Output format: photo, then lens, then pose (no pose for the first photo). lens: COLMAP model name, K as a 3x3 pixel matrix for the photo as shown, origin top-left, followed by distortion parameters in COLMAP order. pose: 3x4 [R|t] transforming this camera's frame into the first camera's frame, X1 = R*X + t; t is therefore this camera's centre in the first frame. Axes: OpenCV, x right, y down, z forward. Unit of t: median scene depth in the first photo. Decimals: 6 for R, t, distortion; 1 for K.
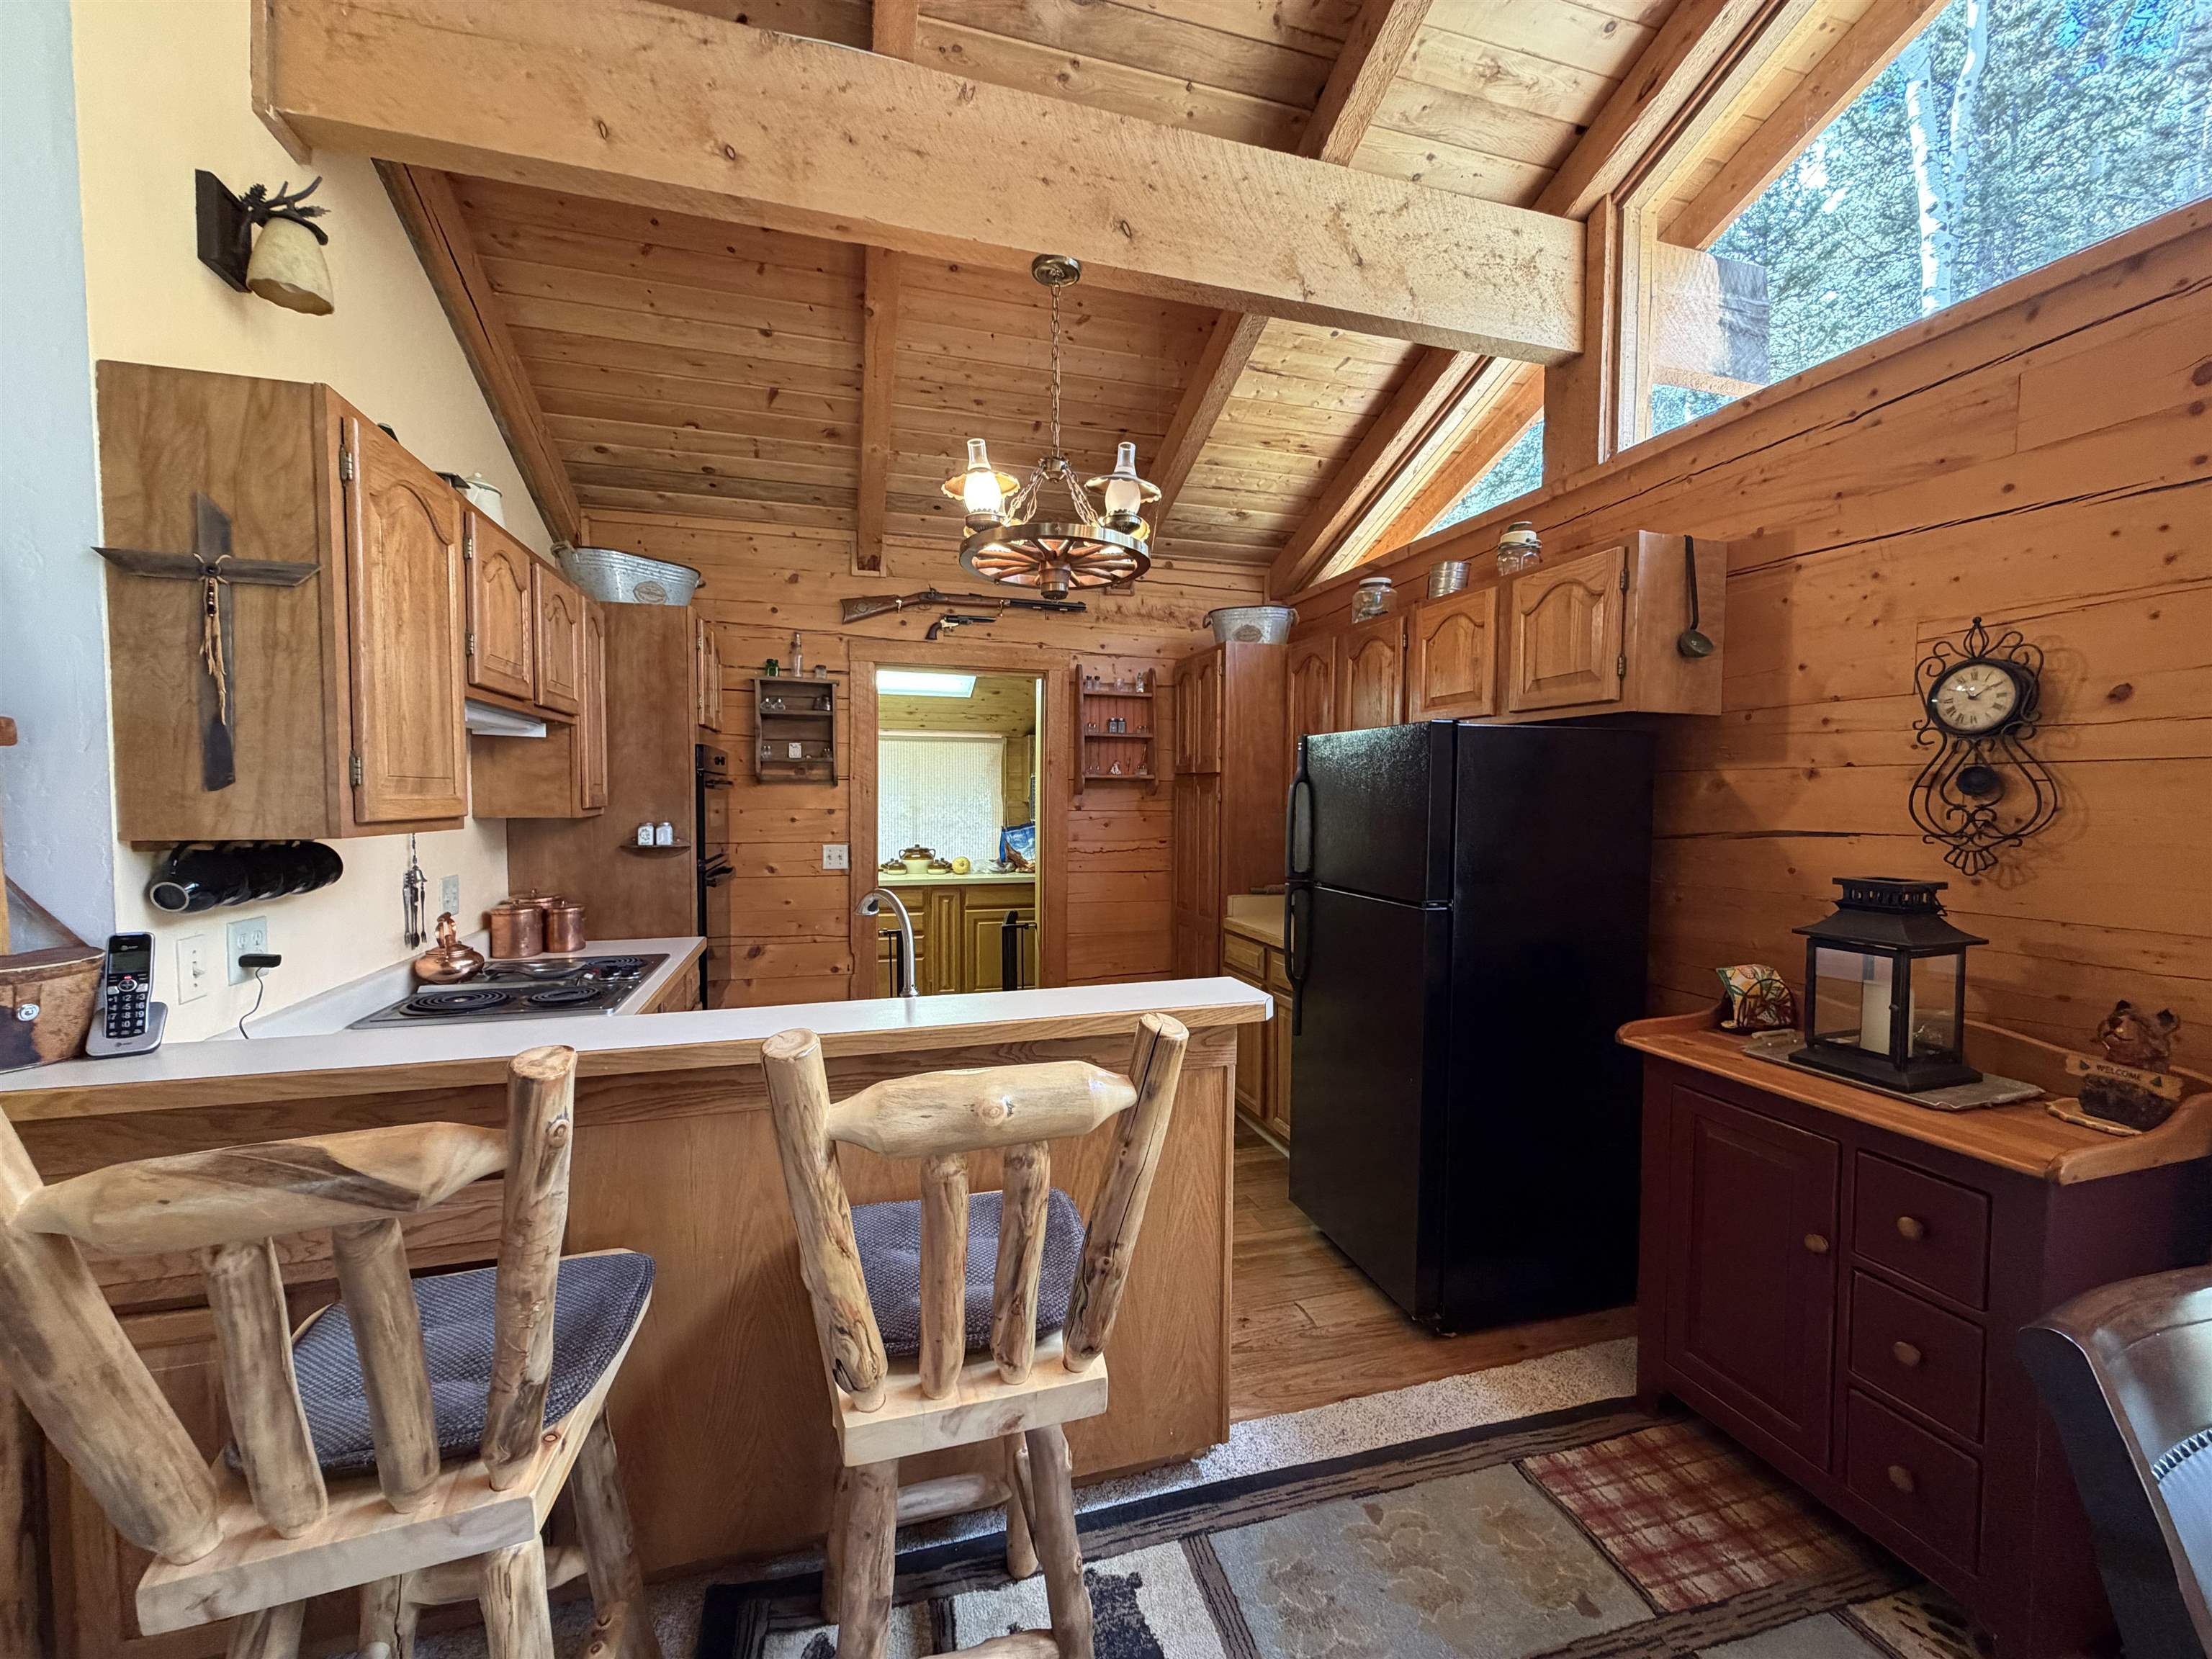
lens RADIAL K [[880.0, 0, 1098.1], [0, 880.0, 832.4], [0, 0, 1]] dist [0.000615, -0.000073]
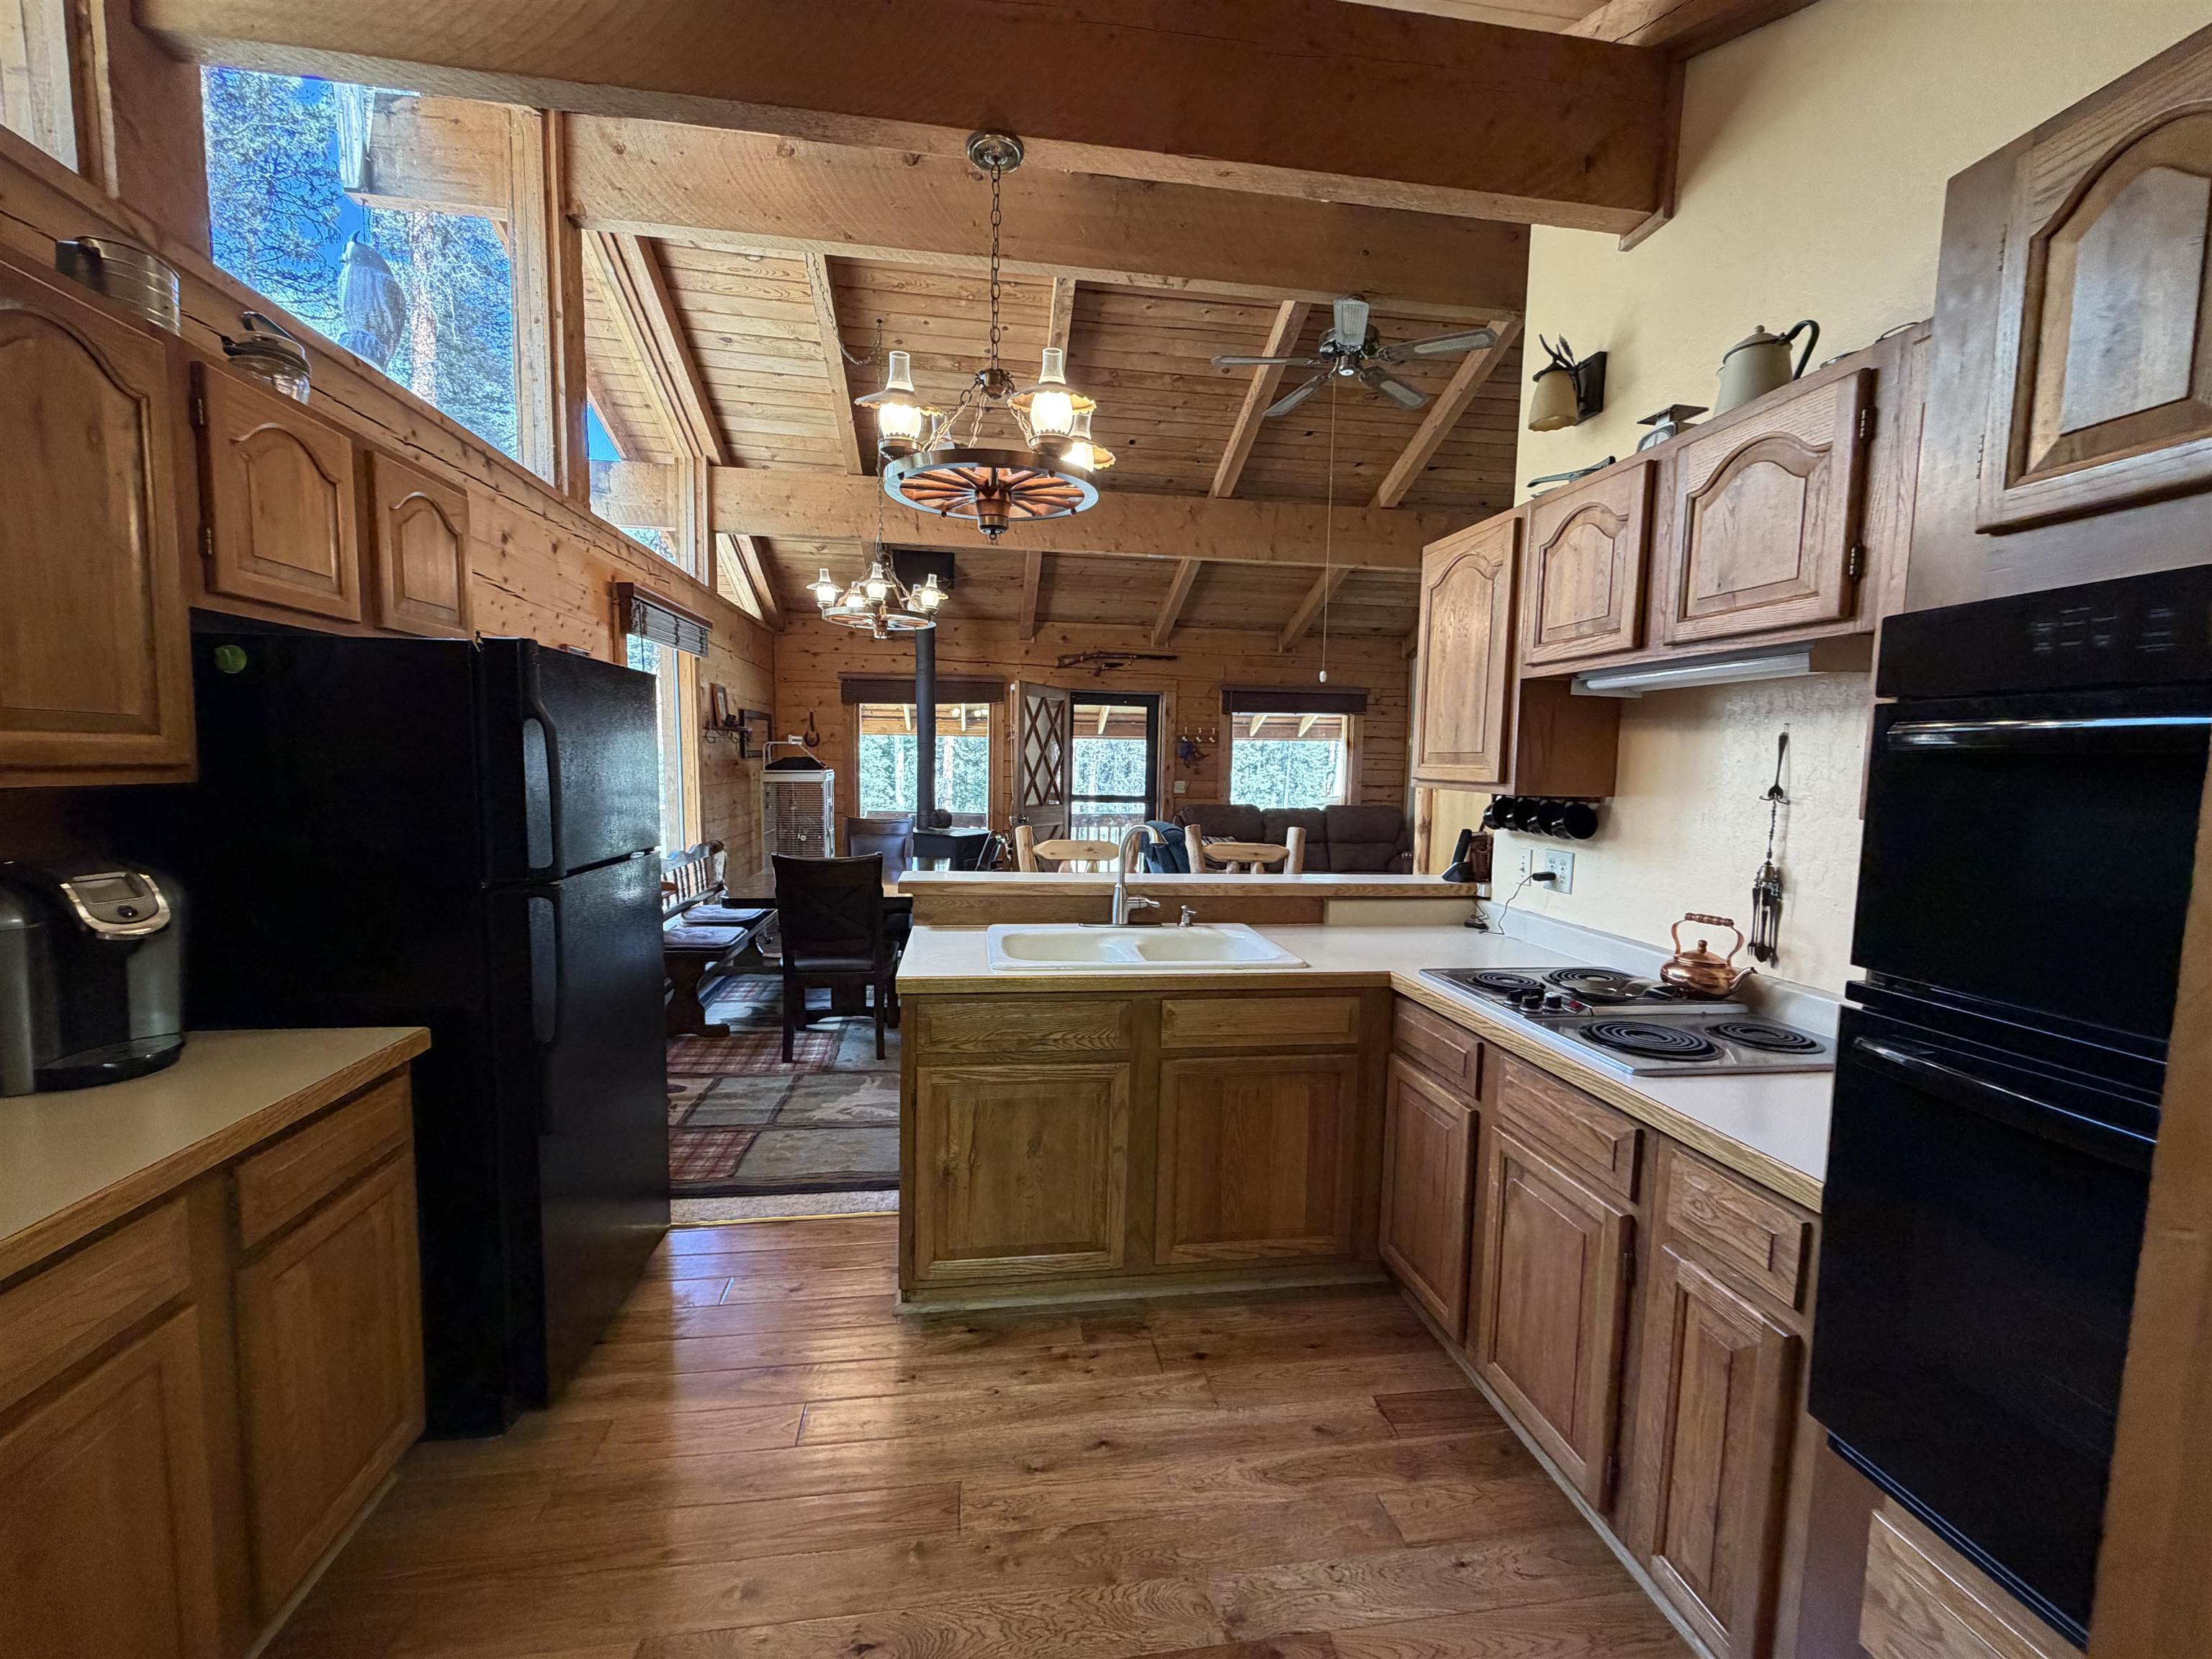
lens RADIAL K [[883.5, 0, 1100.8], [0, 883.5, 831.2], [0, 0, 1]] dist [-0.000198, -0.000160]
pose [[-0.990485, -0.038348, 0.132172, -0.244245], [-0.021588, 0.991798, 0.125979, -0.070192], [-0.135919, 0.121927, -0.983189, 1.616091]]
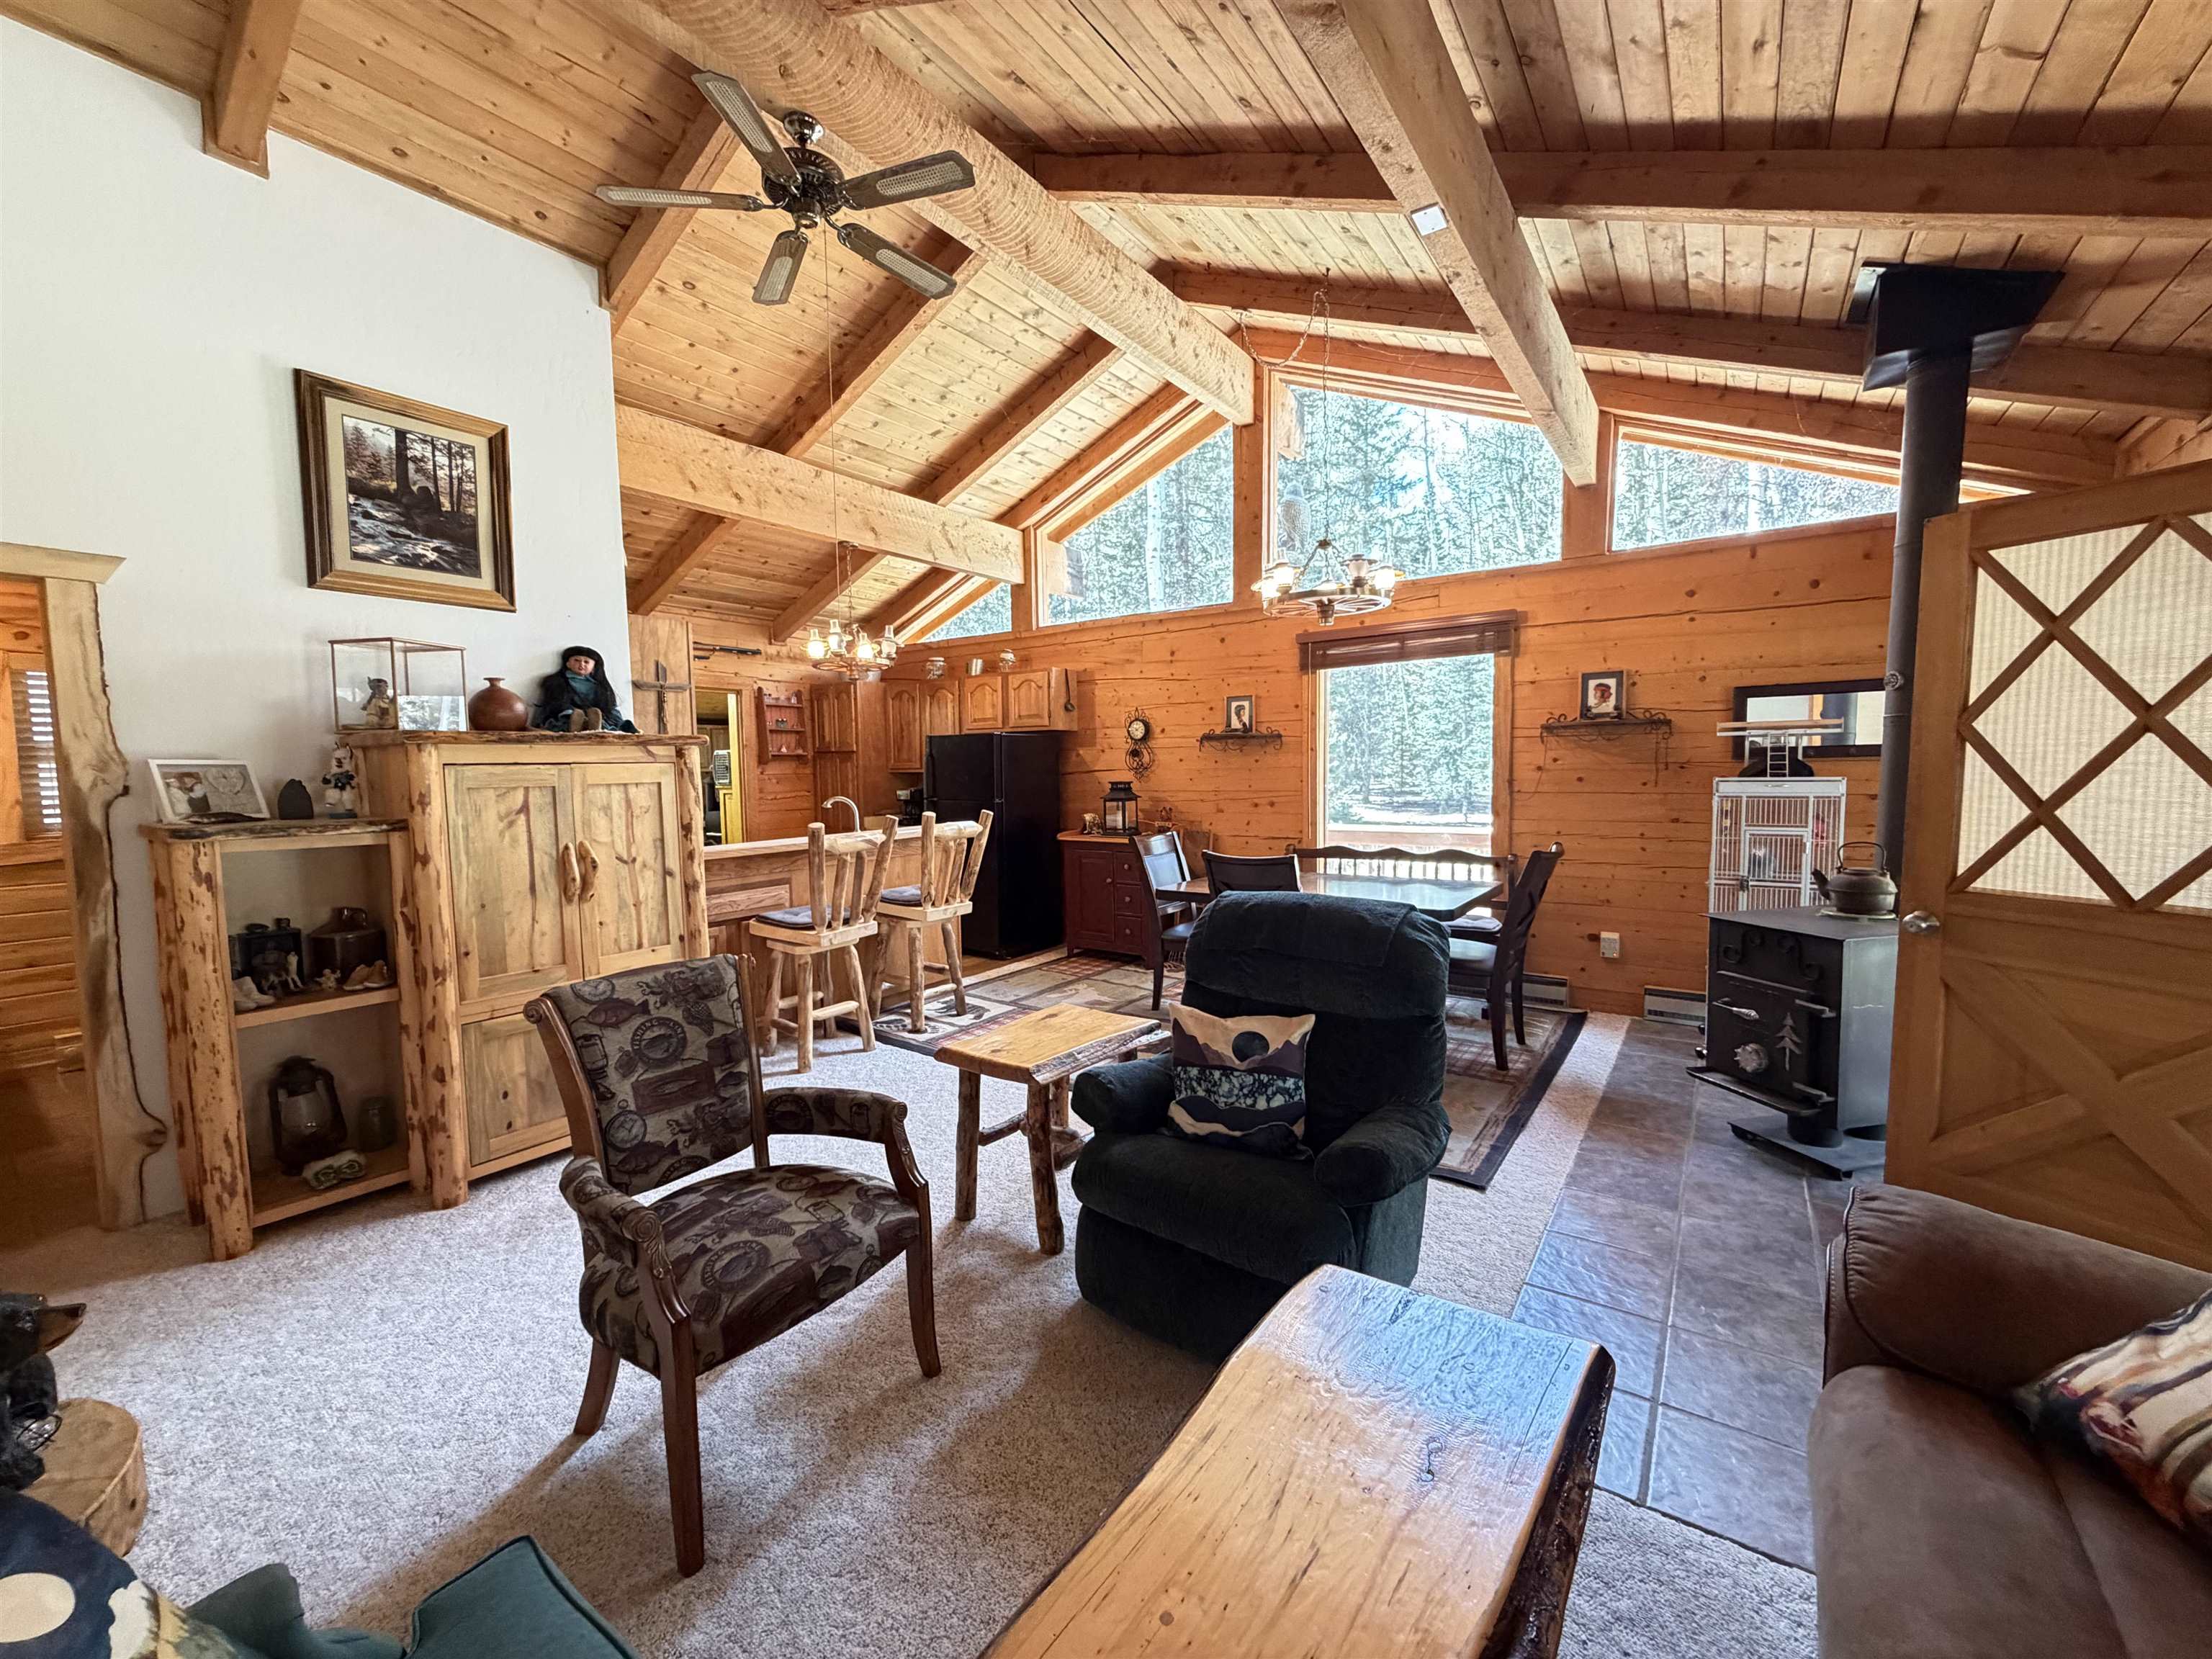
lens RADIAL K [[883.5, 0, 1100.8], [0, 883.5, 831.2], [0, 0, 1]] dist [-0.000198, -0.000160]
pose [[0.785407, -0.064450, 0.615615, -0.869674], [0.045984, 0.997891, 0.045804, 0.055362], [-0.617269, -0.007666, 0.786715, -1.113538]]
